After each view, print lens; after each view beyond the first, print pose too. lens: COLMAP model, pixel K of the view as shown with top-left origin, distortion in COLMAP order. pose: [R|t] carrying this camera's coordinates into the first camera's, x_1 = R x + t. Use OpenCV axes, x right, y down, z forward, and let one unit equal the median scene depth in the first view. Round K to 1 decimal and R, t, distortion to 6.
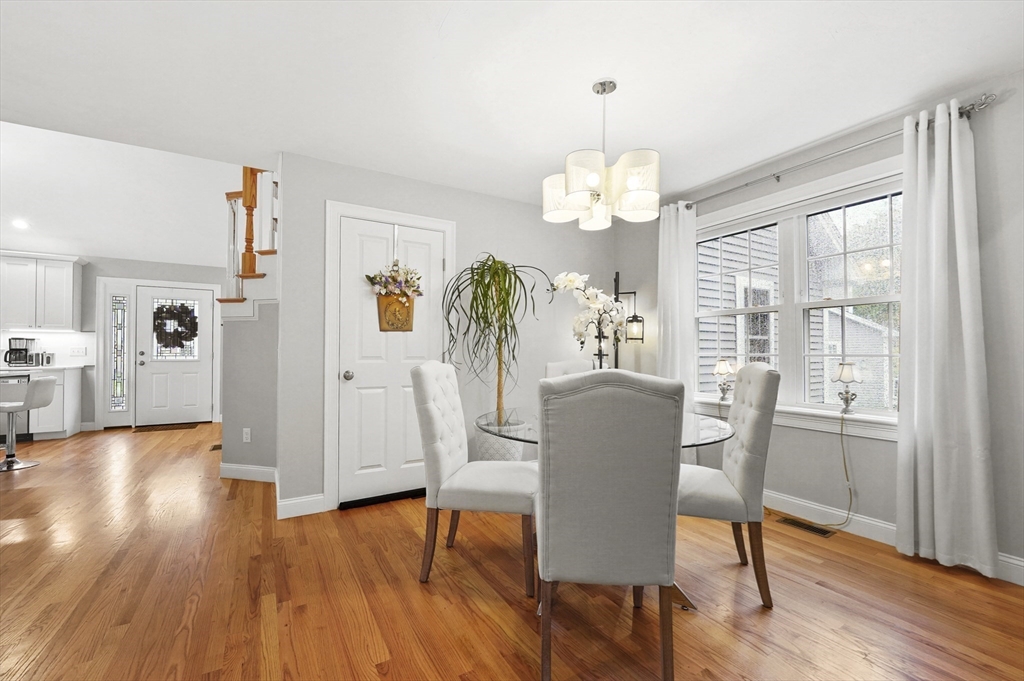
lens RADIAL K [[431.8, 0, 510.9], [0, 431.8, 337.9], [0, 0, 1]] dist [-0.001529, -0.000273]
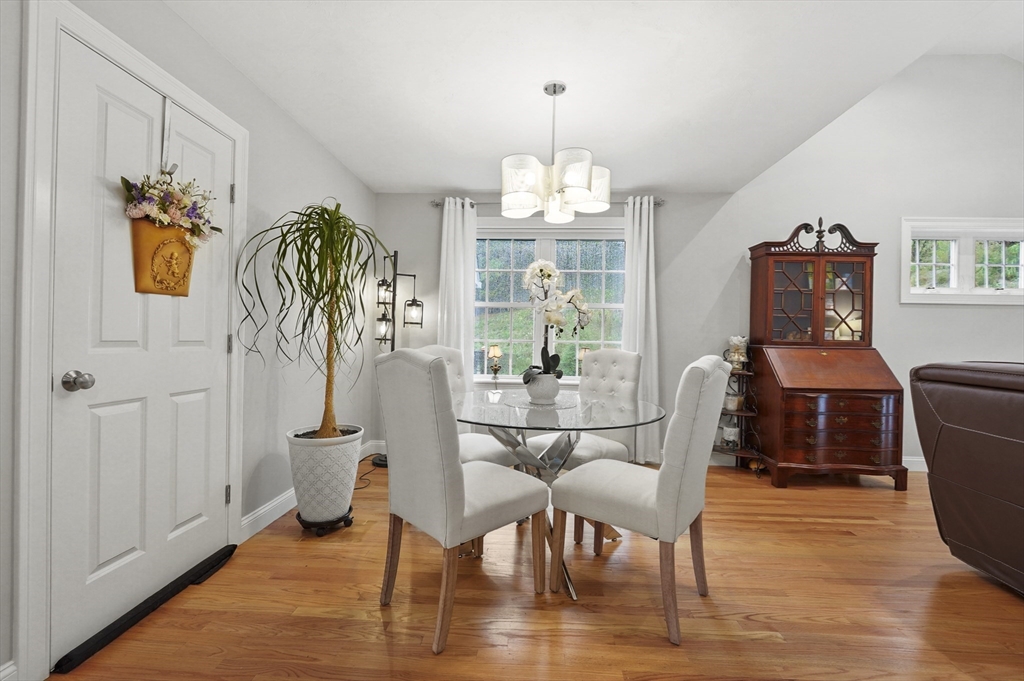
lens RADIAL K [[431.8, 0, 510.9], [0, 431.8, 337.9], [0, 0, 1]] dist [-0.001529, -0.000273]
pose [[0.535572, 0.009665, 0.844434, -0.488843], [-0.042947, 0.998952, 0.015806, 0.011831], [-0.843397, -0.044731, 0.535426, 0.334538]]
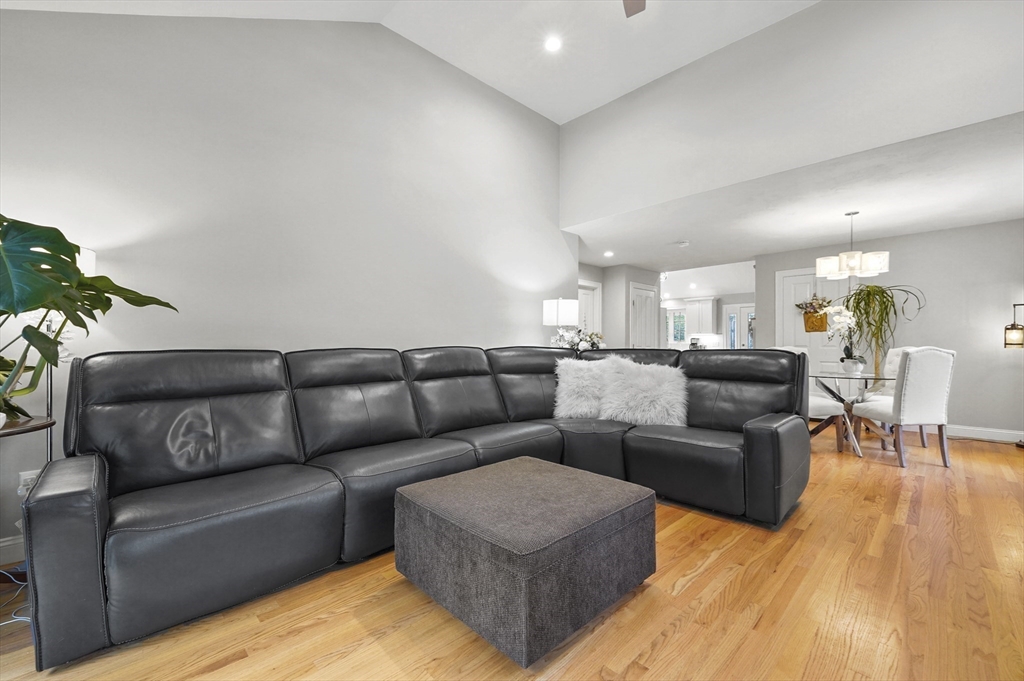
lens RADIAL K [[420.8, 0, 512.0], [0, 420.8, 340.5], [0, 0, 1]] dist [-0.000673, -0.000139]
pose [[0.251725, -0.009370, -0.967753, 1.153246], [0.025019, 0.999682, -0.003171, -0.005025], [0.967475, -0.023414, 0.251880, -0.719603]]
